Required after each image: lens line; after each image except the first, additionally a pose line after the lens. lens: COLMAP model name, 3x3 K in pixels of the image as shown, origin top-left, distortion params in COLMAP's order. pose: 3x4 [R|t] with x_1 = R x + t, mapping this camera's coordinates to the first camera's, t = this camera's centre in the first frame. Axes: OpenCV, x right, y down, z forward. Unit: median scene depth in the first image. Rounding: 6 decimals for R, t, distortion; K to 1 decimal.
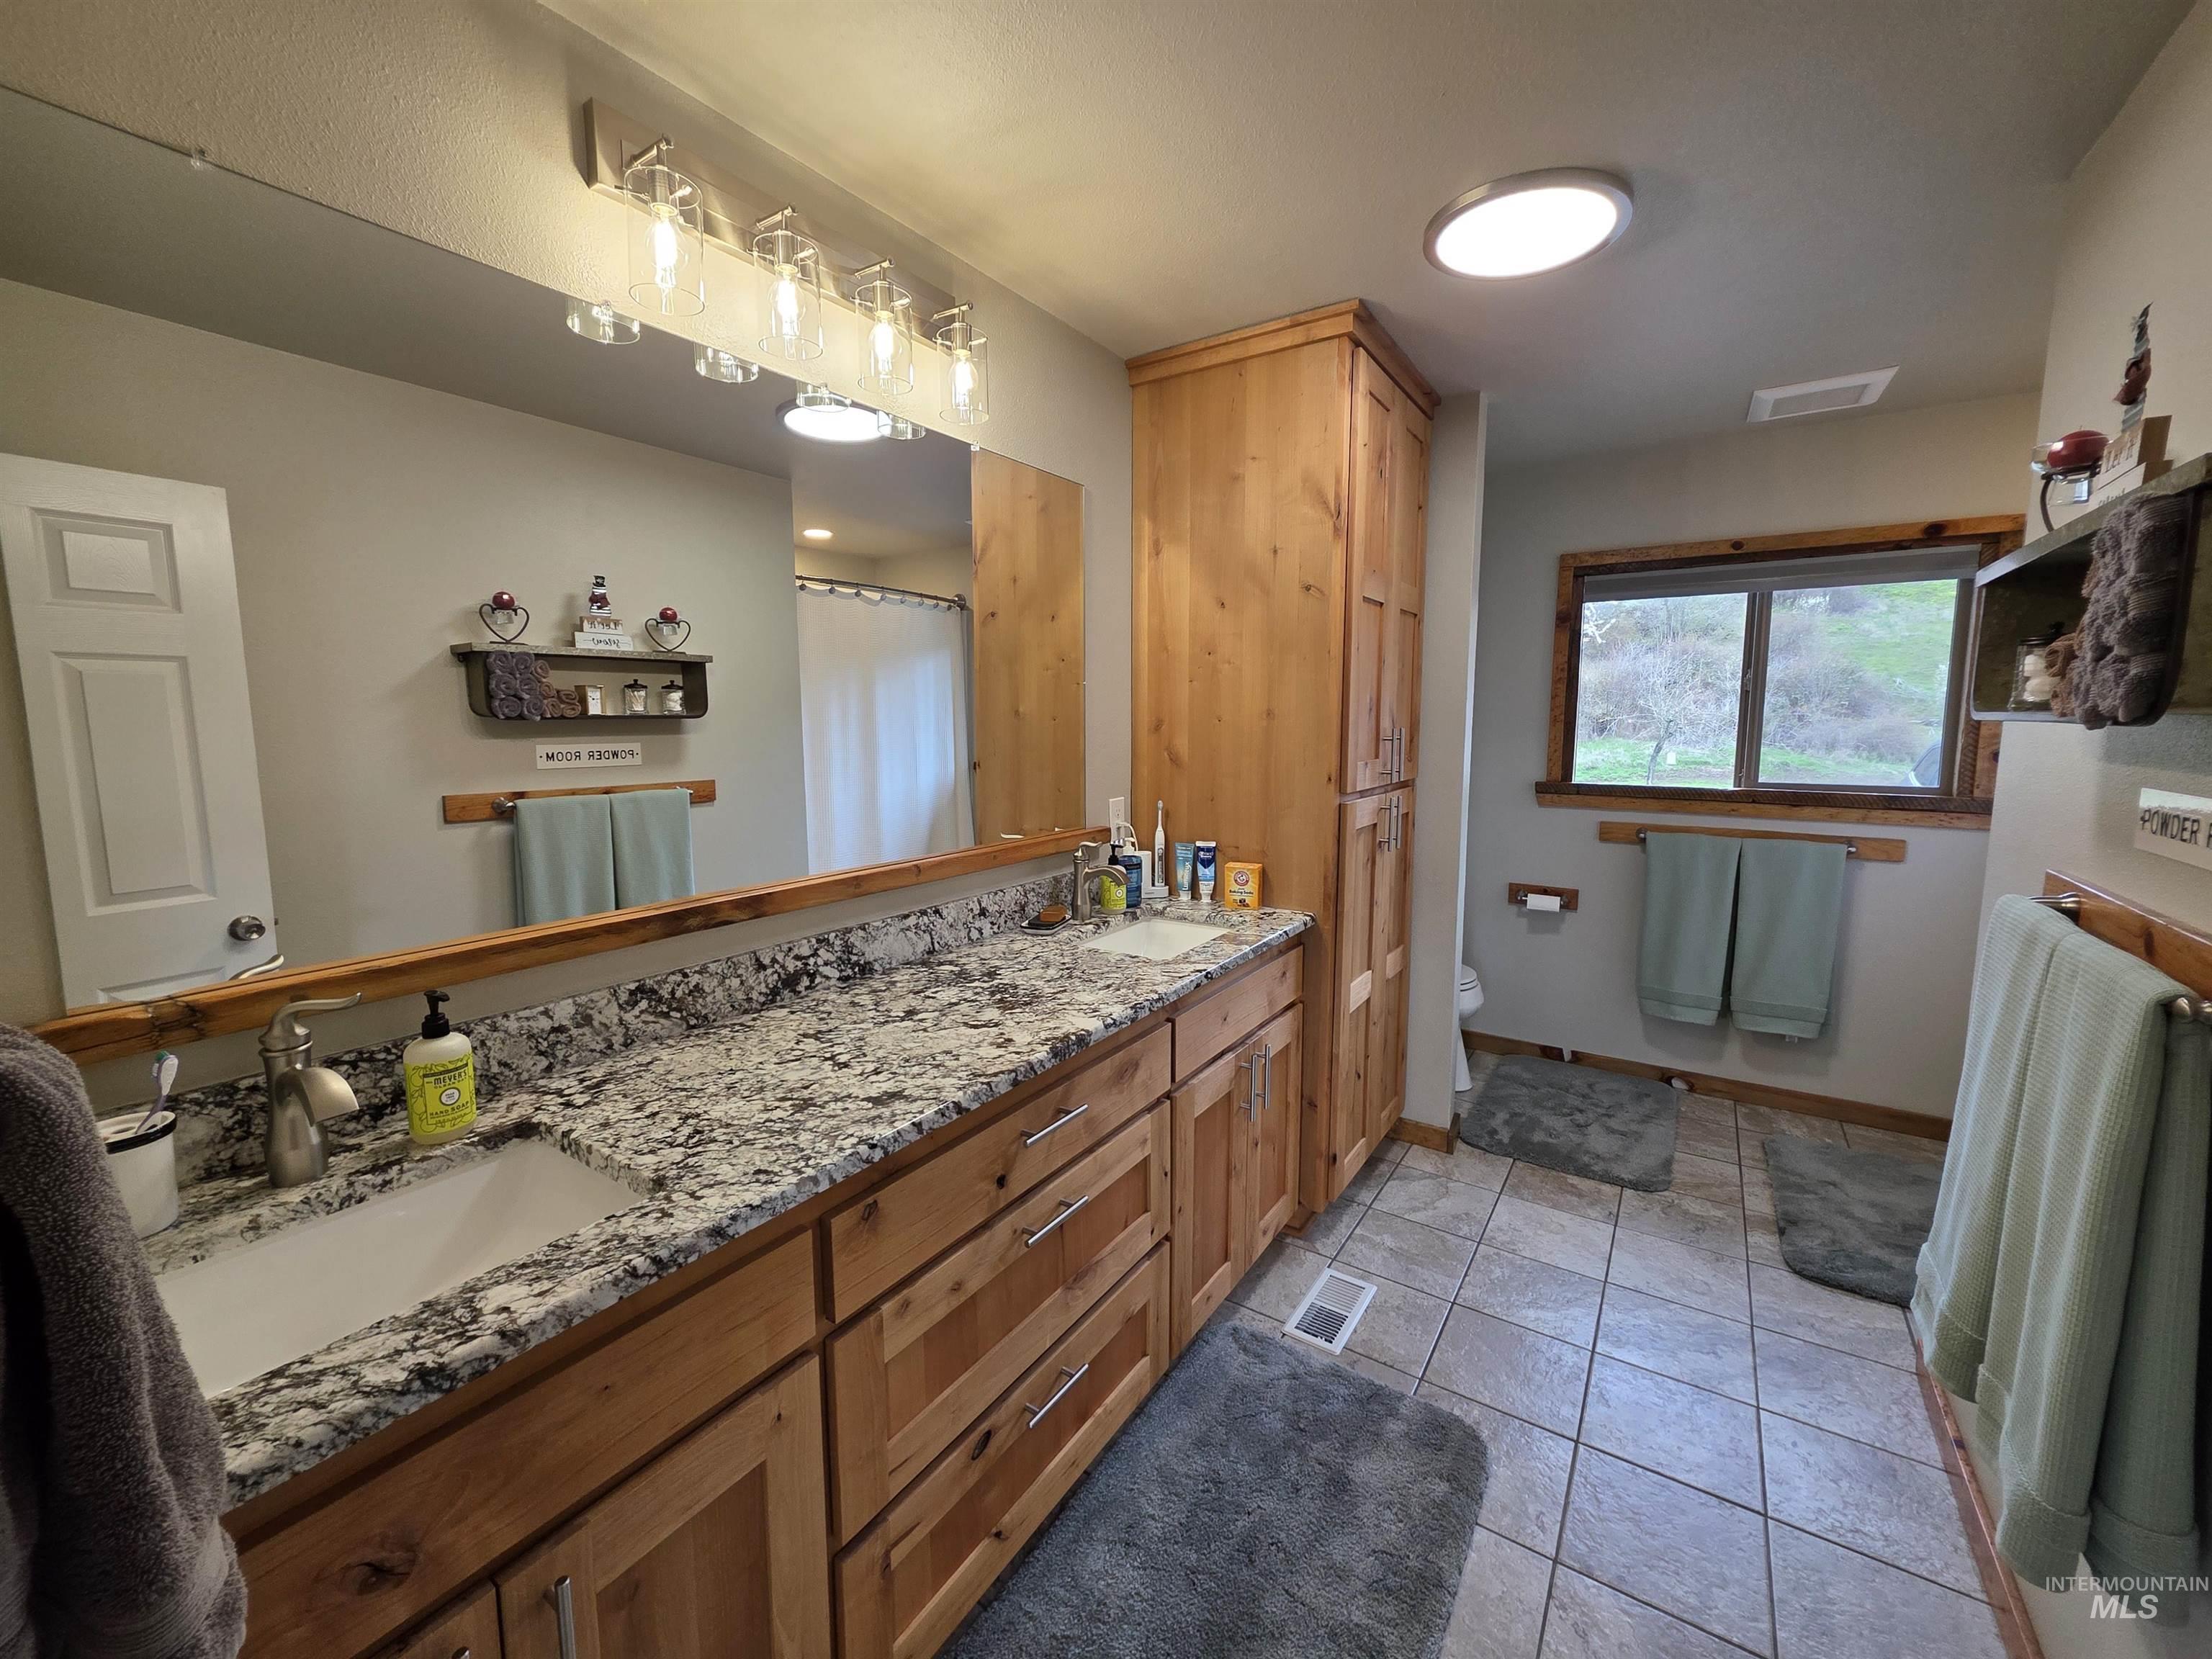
lens RADIAL K [[886.4, 0, 1119.5], [0, 886.4, 819.6], [0, 0, 1]] dist [0.002690, -0.001034]
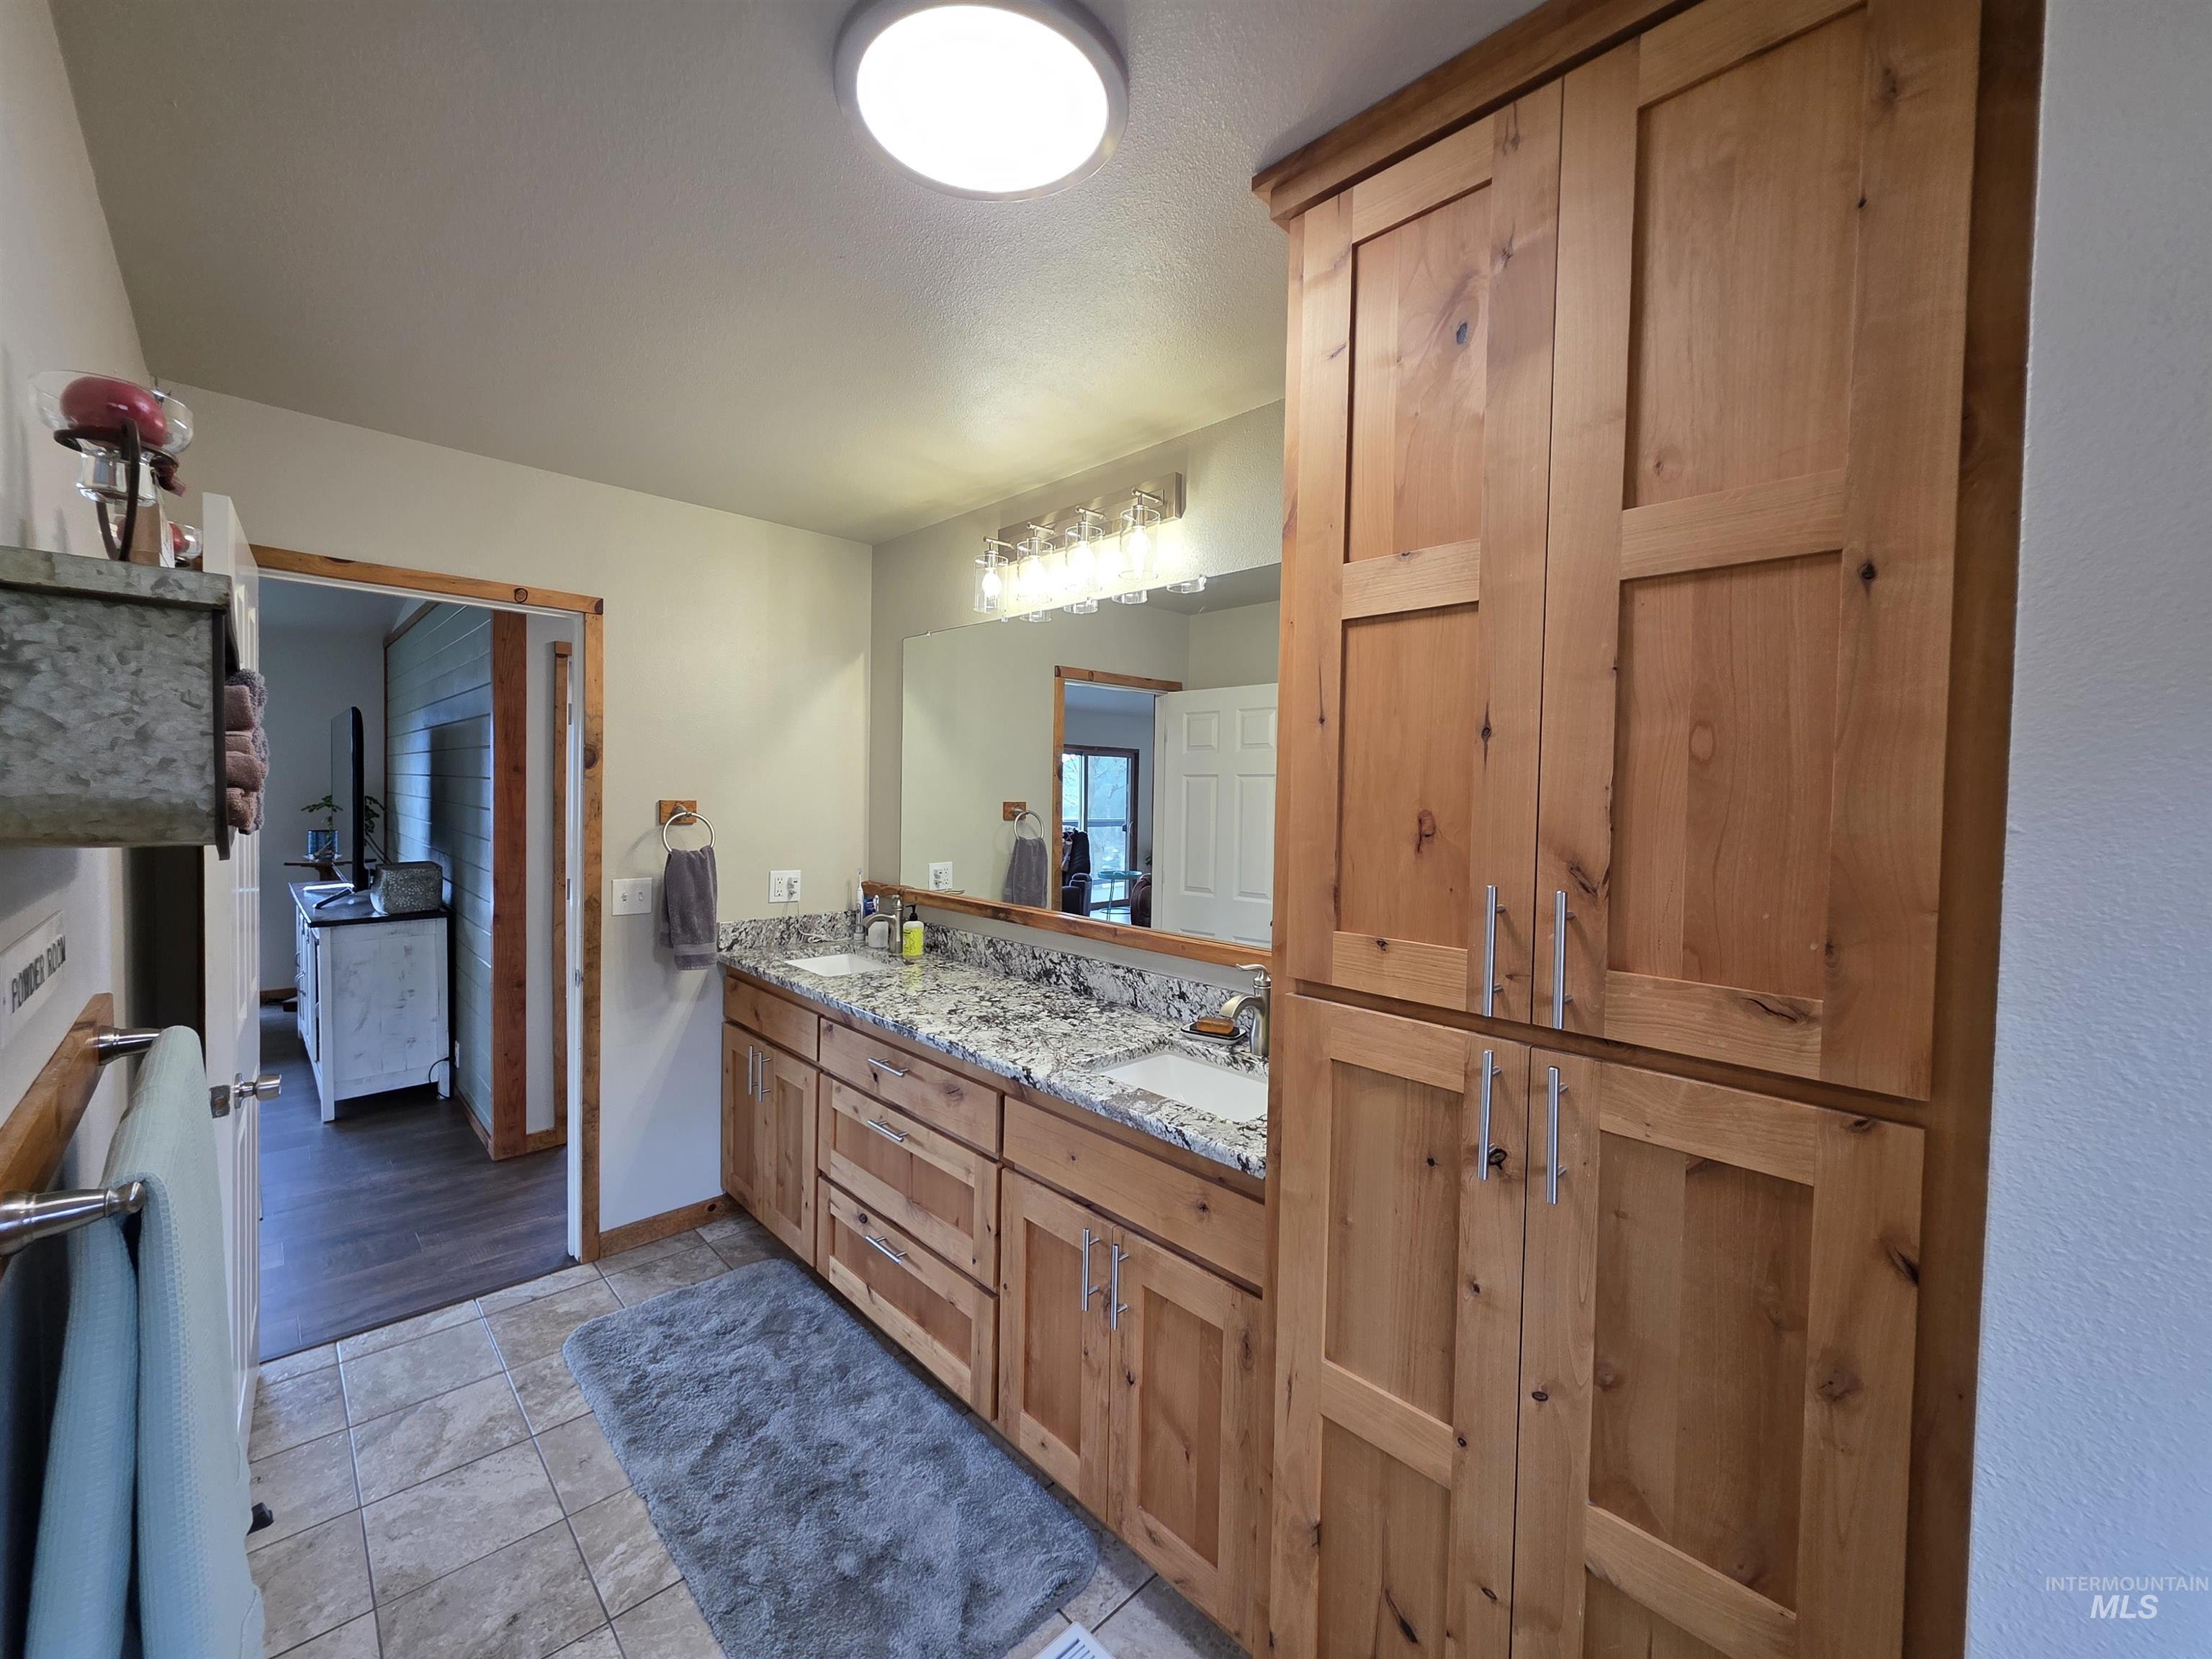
lens RADIAL K [[886.4, 0, 1104.7], [0, 886.4, 823.9], [0, 0, 1]] dist [0.002690, -0.001034]
pose [[-0.216158, 0.035099, -0.975727, 1.597468], [-0.135587, 0.988591, 0.065600, -0.282421], [0.966898, 0.146476, -0.208933, 1.909028]]
